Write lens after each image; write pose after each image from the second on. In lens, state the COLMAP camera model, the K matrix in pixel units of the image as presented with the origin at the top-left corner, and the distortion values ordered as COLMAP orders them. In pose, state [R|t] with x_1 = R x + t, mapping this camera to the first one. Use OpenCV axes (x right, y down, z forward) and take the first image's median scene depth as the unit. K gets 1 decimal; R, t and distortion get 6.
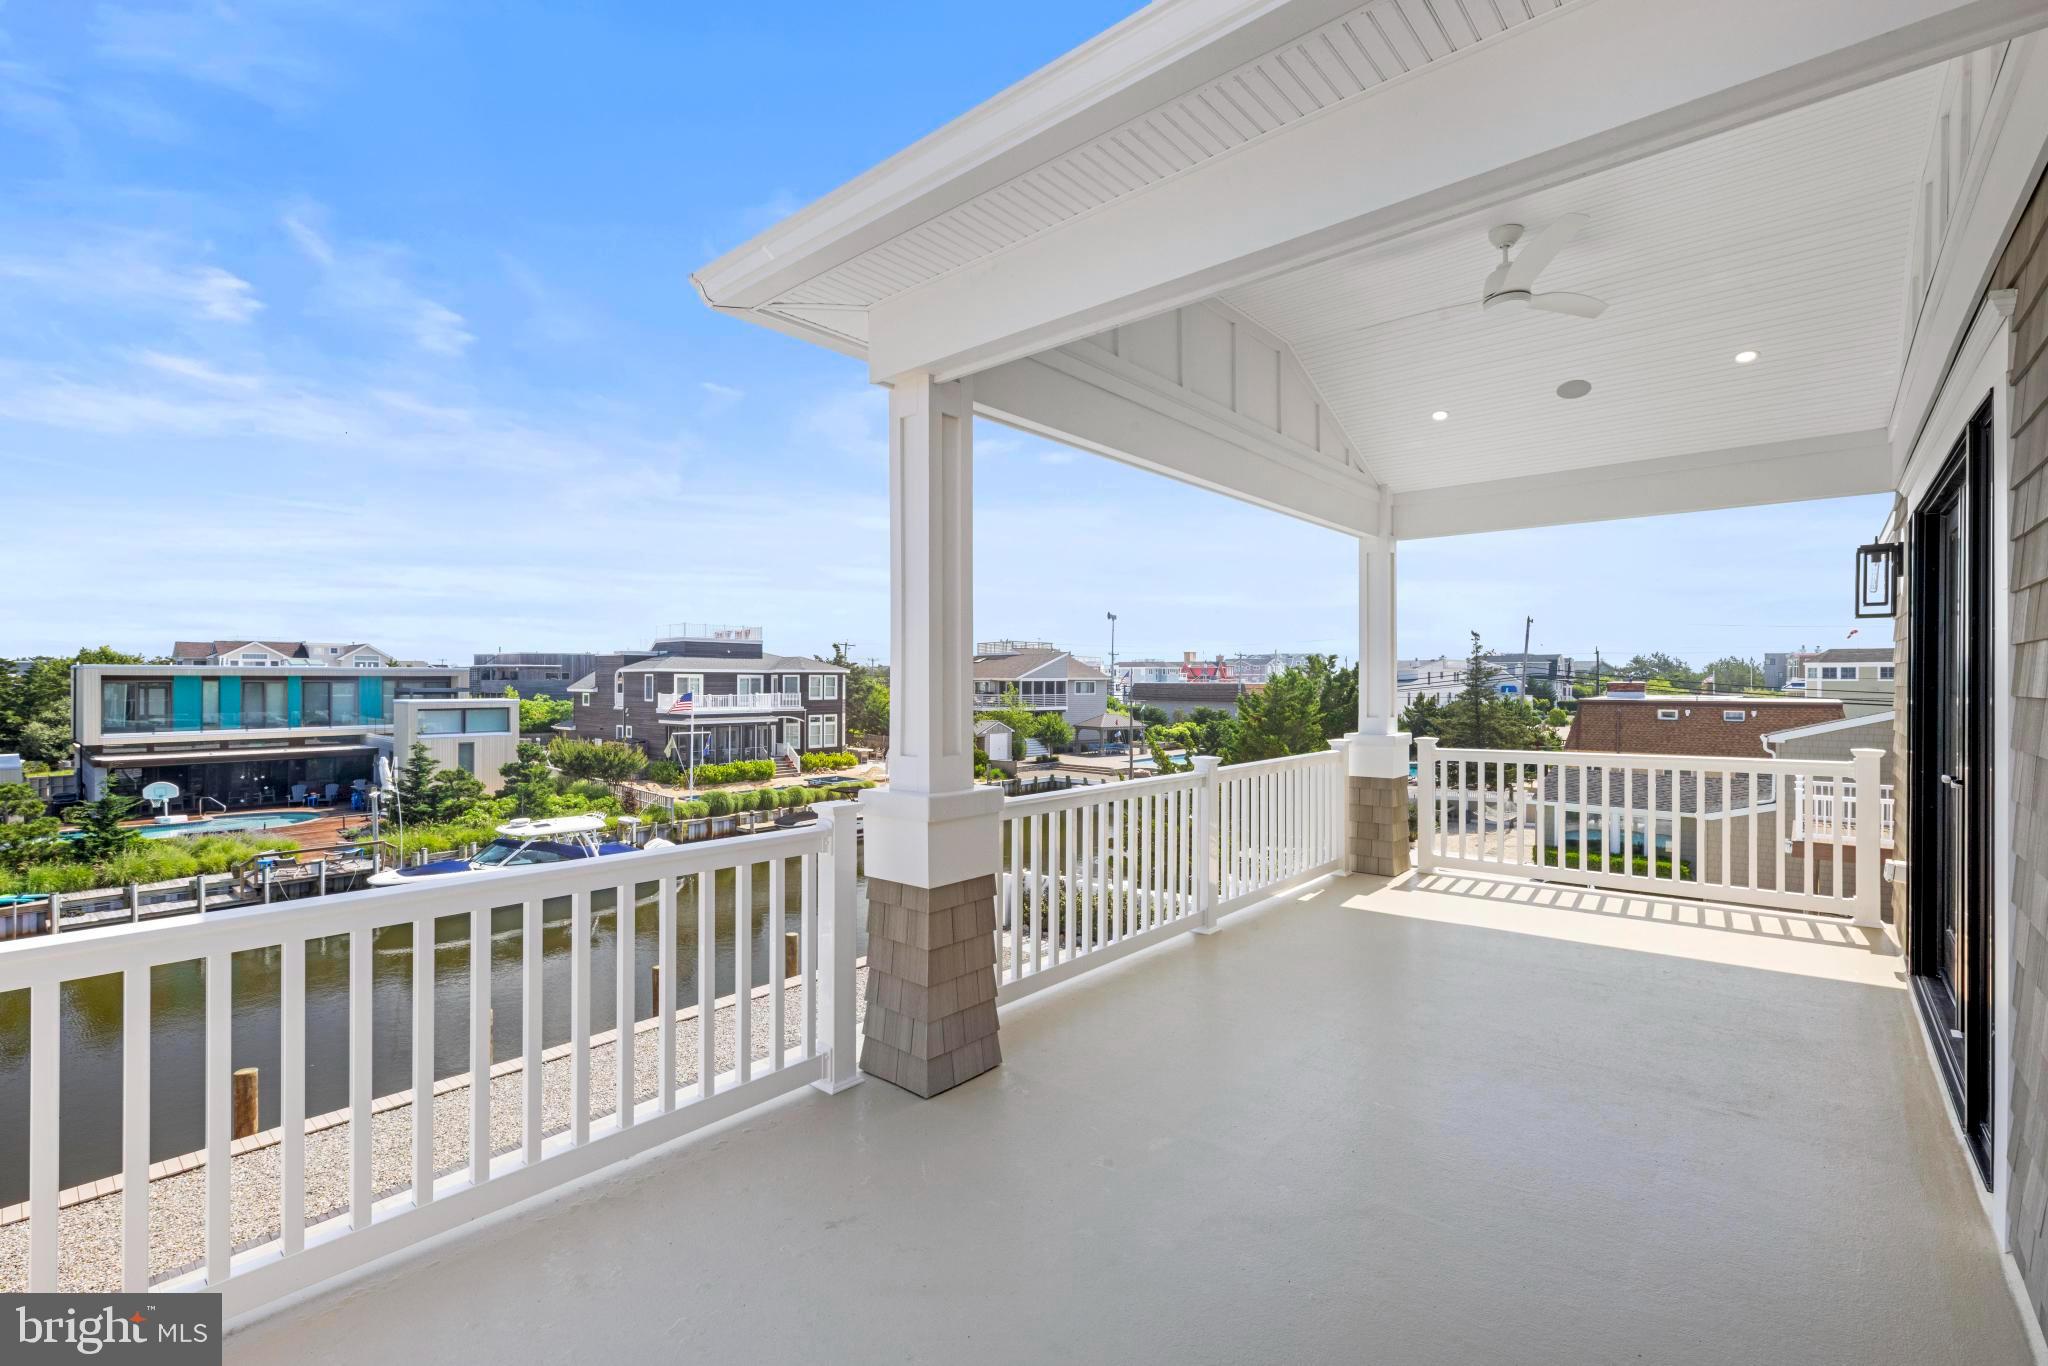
lens RADIAL K [[885.4, 0, 1041.6], [0, 885.4, 681.0], [0, 0, 1]] dist [0.004266, -0.000814]
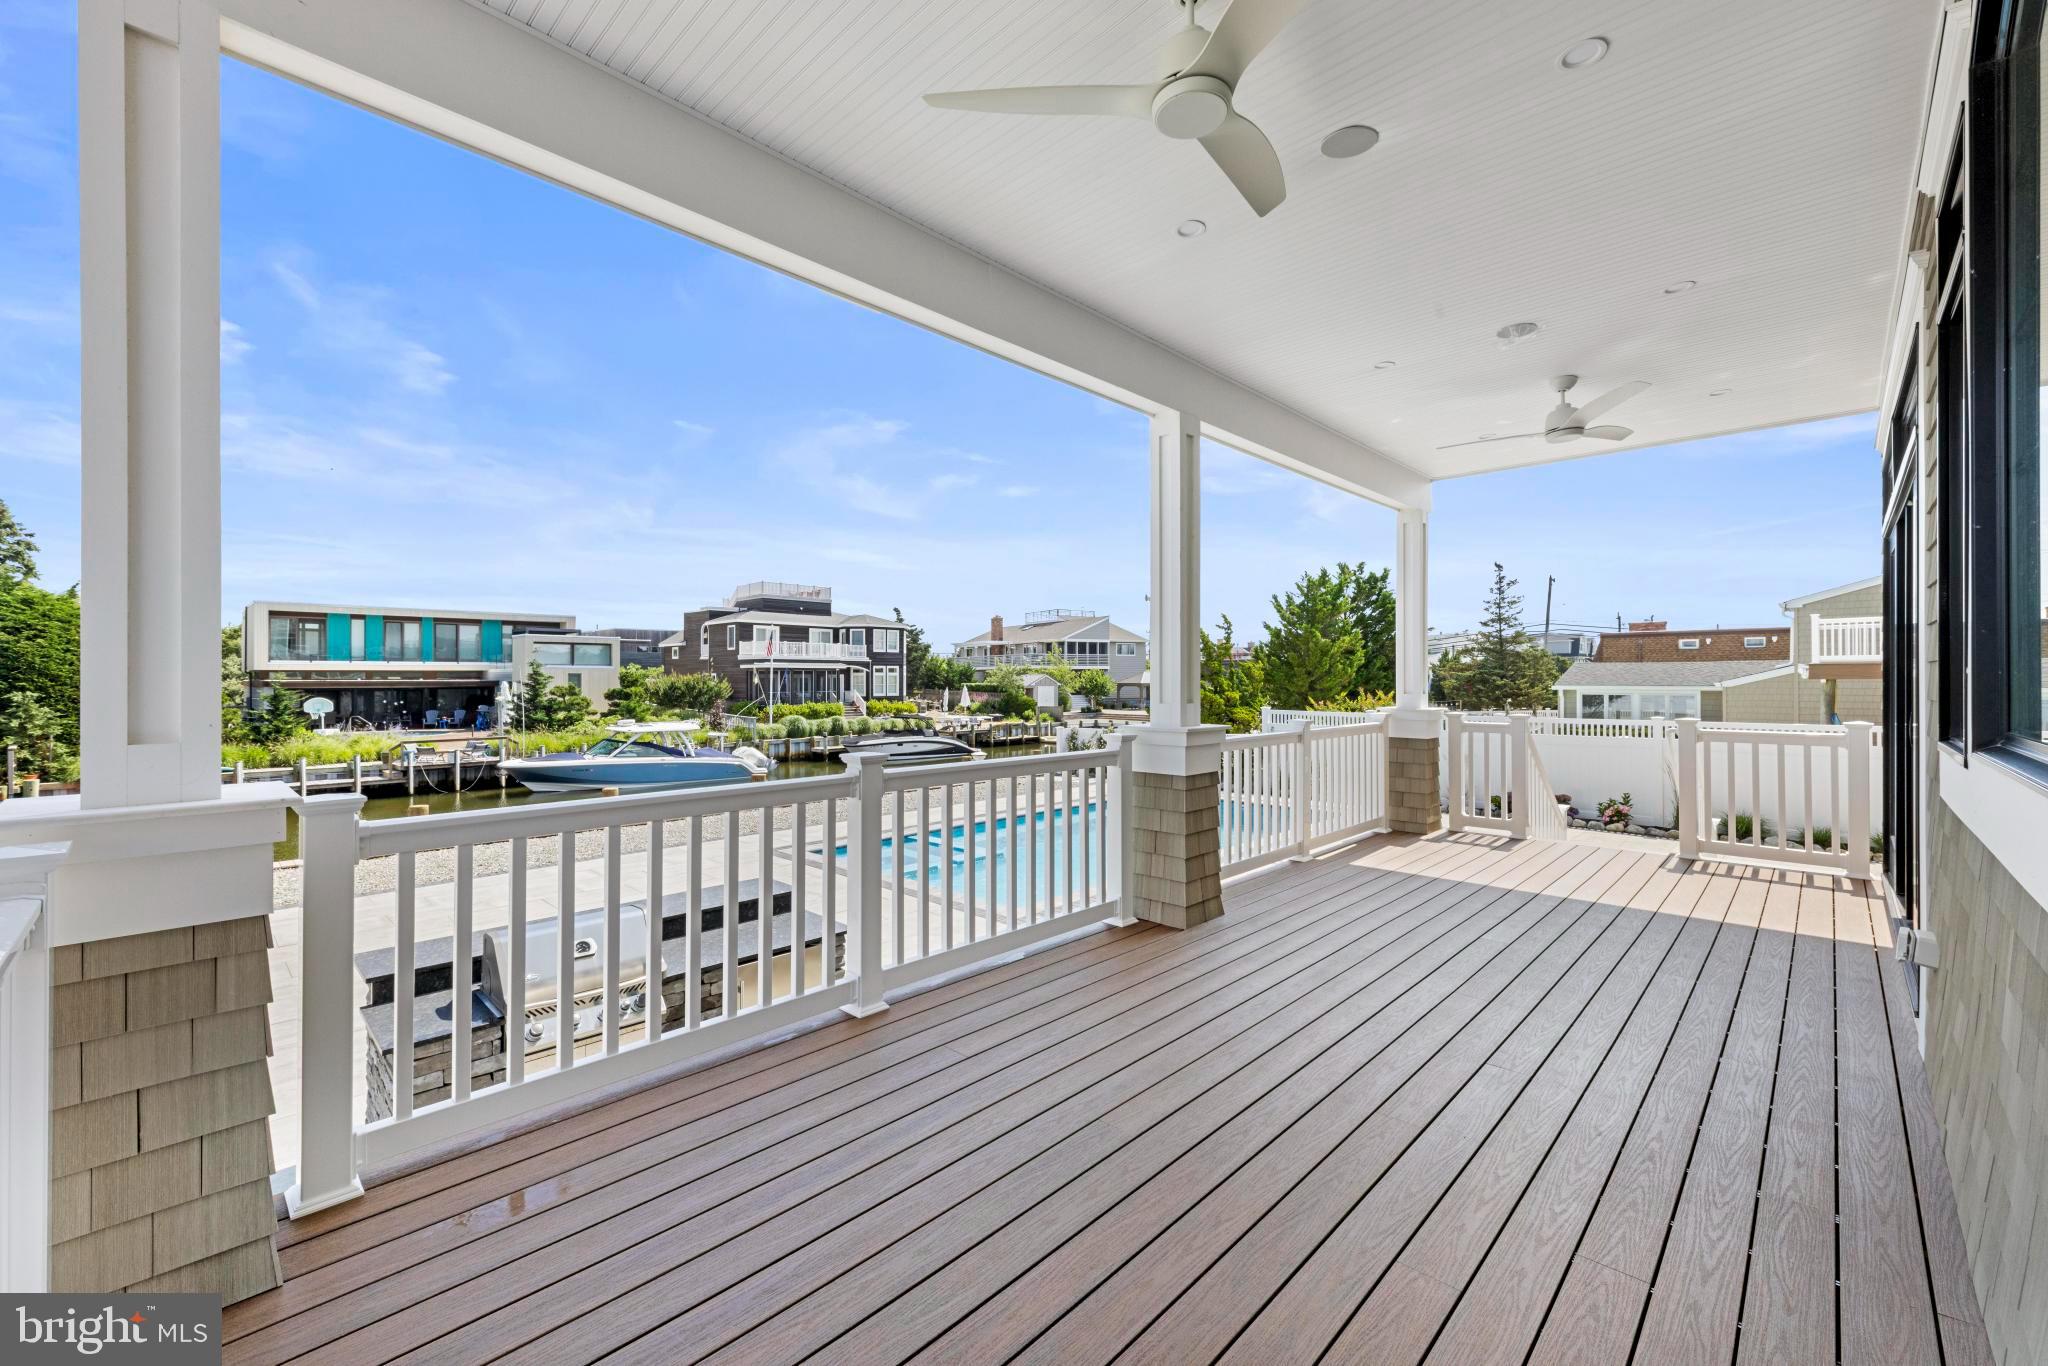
lens RADIAL K [[826.4, 0, 1037.8], [0, 826.4, 670.8], [0, 0, 1]] dist [0.004428, -0.001563]
pose [[0.998545, -0.006432, -0.053546, -0.006838], [0.005817, 0.999915, -0.011648, 0.077542], [0.053616, 0.011319, 0.998497, -0.013242]]
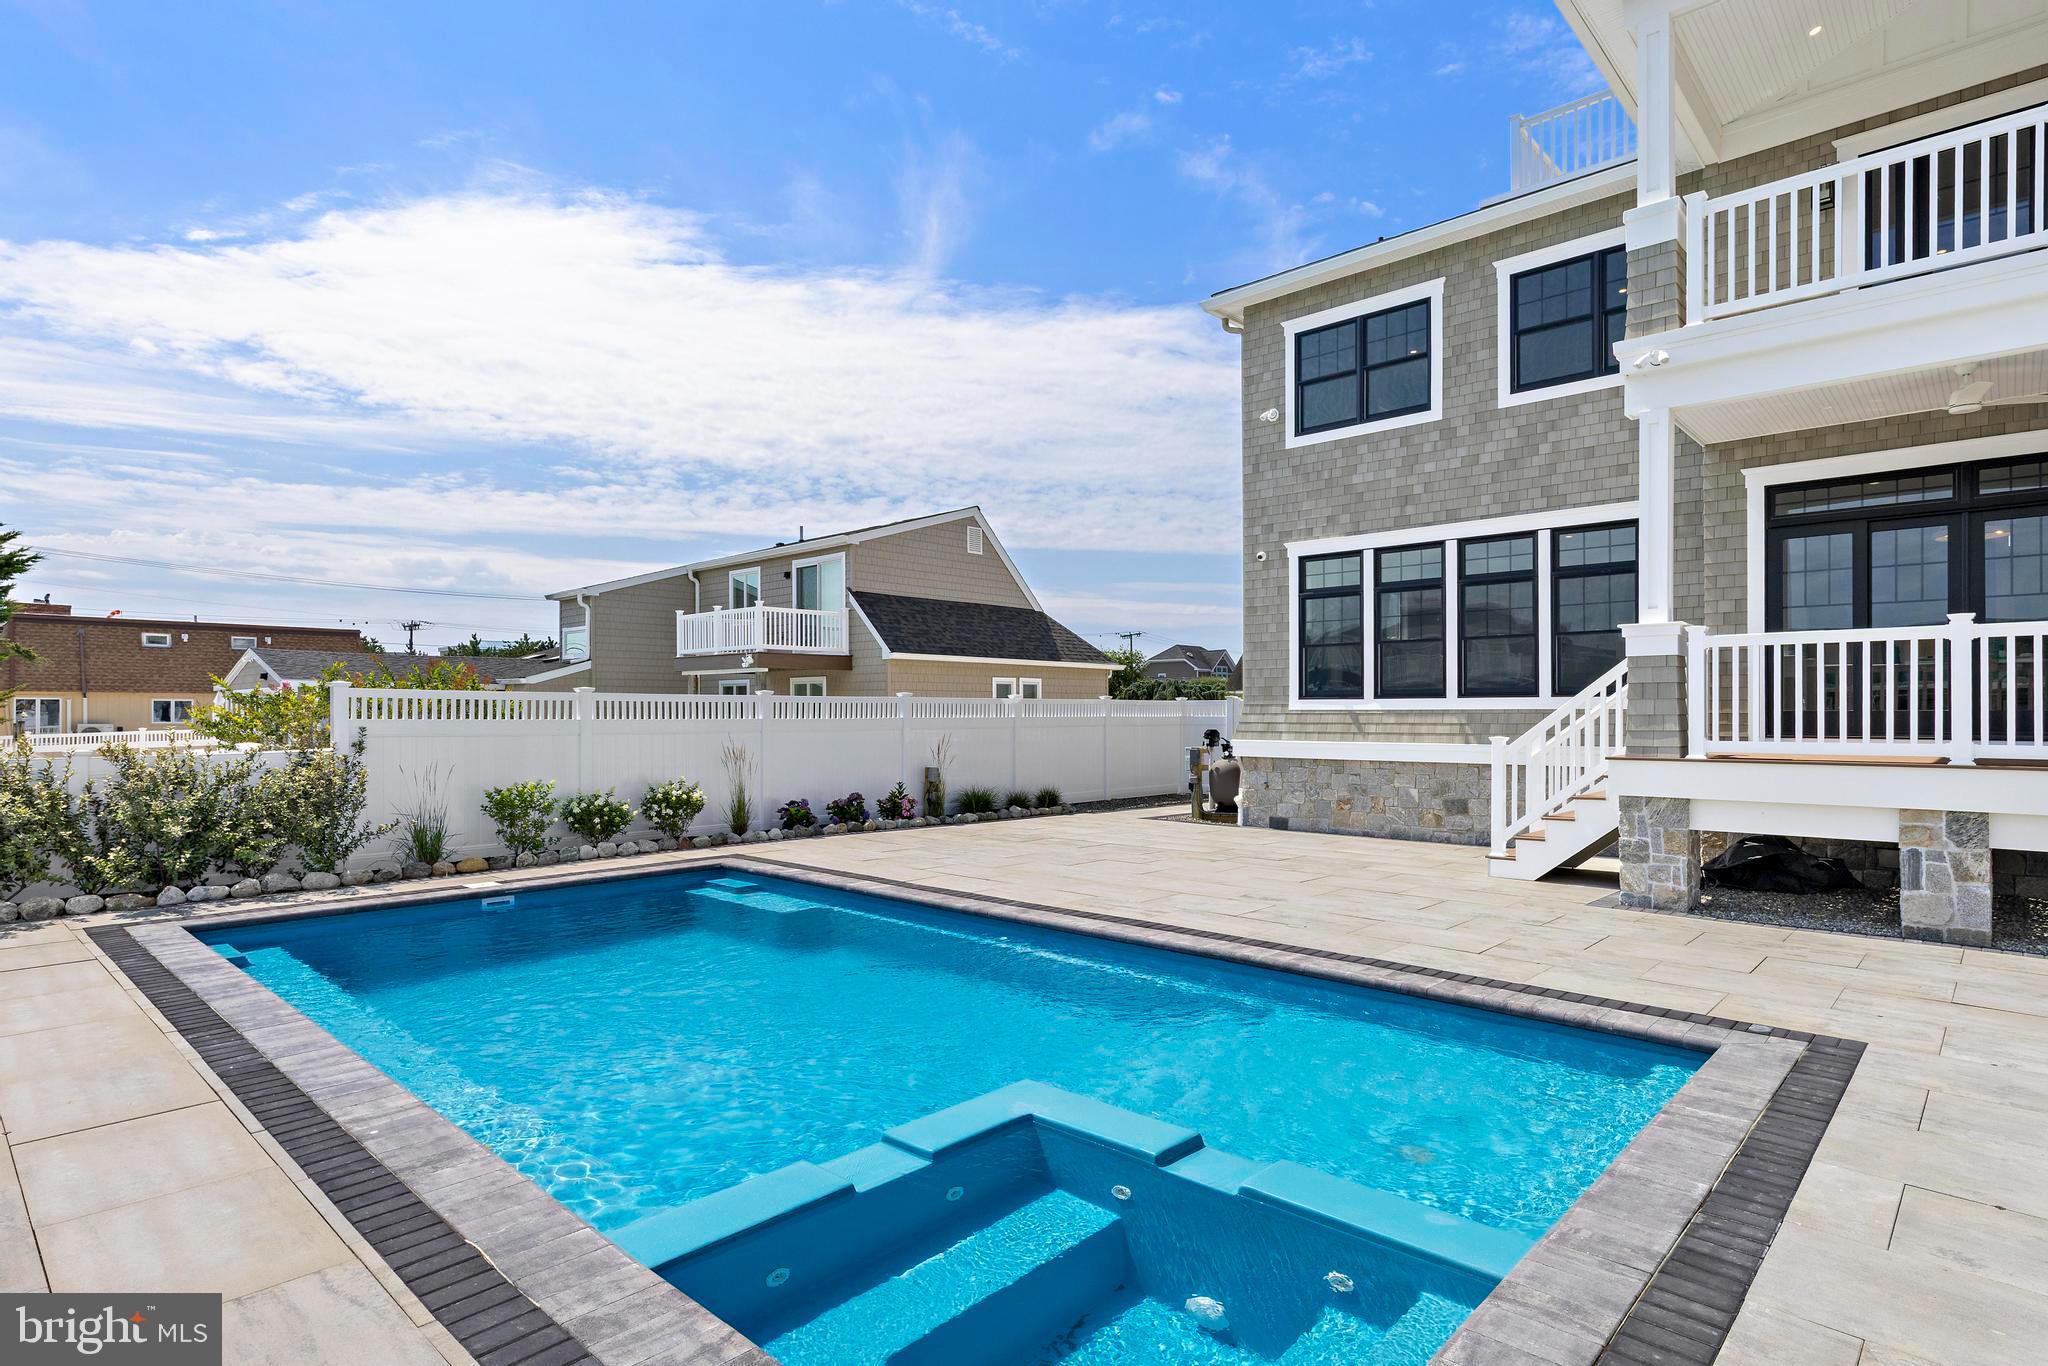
lens RADIAL K [[1067.9, 0, 1036.4], [0, 1067.9, 714.6], [0, 0, 1]] dist [0.009823, -0.001168]
pose [[0.039635, -0.004809, 0.999203, -0.136703], [0.002378, 0.999986, 0.004718, 0.098055], [-0.999211, 0.002189, 0.039646, 0.259376]]
